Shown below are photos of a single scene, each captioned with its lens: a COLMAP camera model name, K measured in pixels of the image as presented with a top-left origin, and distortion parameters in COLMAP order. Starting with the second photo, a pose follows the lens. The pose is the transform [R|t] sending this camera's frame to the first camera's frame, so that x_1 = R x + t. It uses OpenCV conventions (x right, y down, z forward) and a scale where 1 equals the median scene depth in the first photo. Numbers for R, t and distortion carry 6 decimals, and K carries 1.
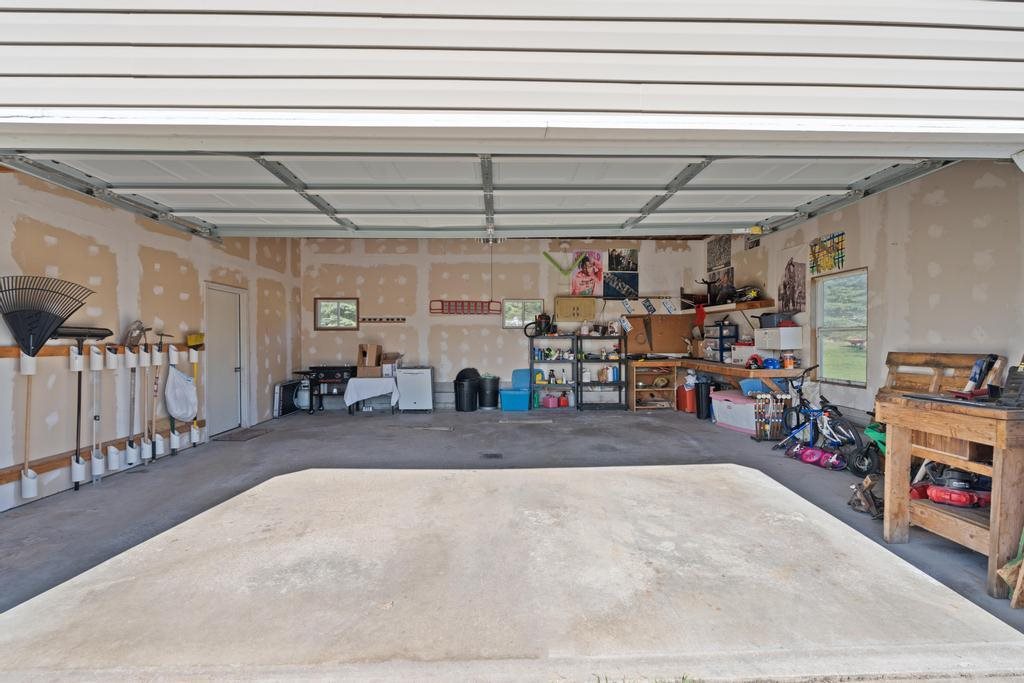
lens RADIAL K [[452.2, 0, 512.0], [0, 452.2, 341.5], [0, 0, 1]] dist [0.000453, 0.000104]
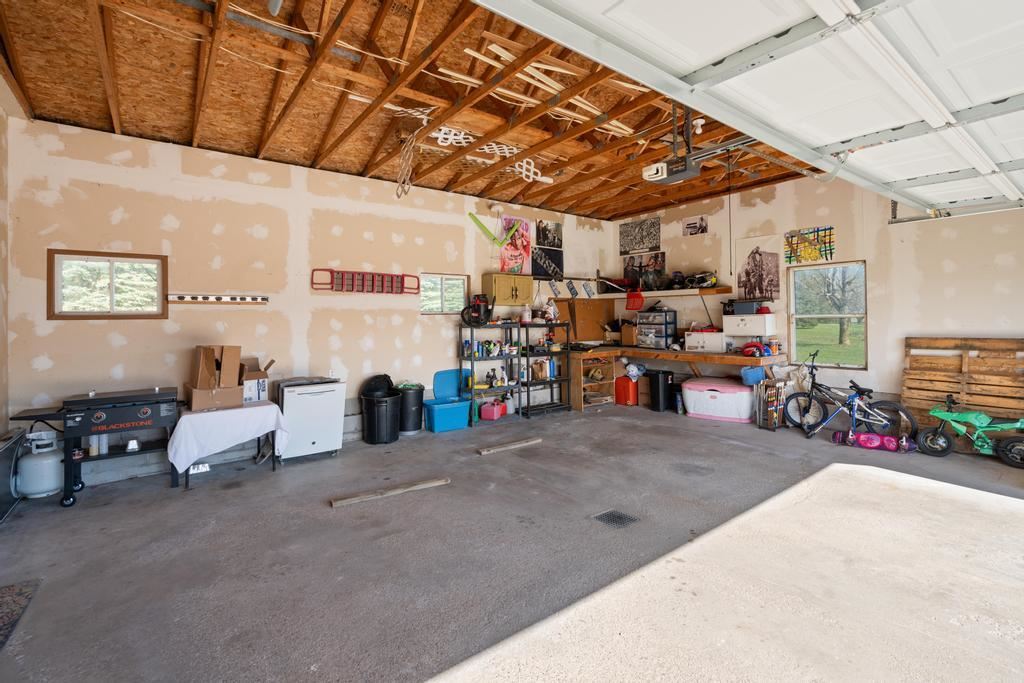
lens RADIAL K [[464.5, 0, 513.7], [0, 464.5, 314.6], [0, 0, 1]] dist [-0.001372, 0.000062]
pose [[0.810922, -0.002422, 0.585150, -0.328853], [0.014505, 0.999767, -0.015963, -0.014971], [-0.584975, 0.021433, 0.810768, 0.334857]]
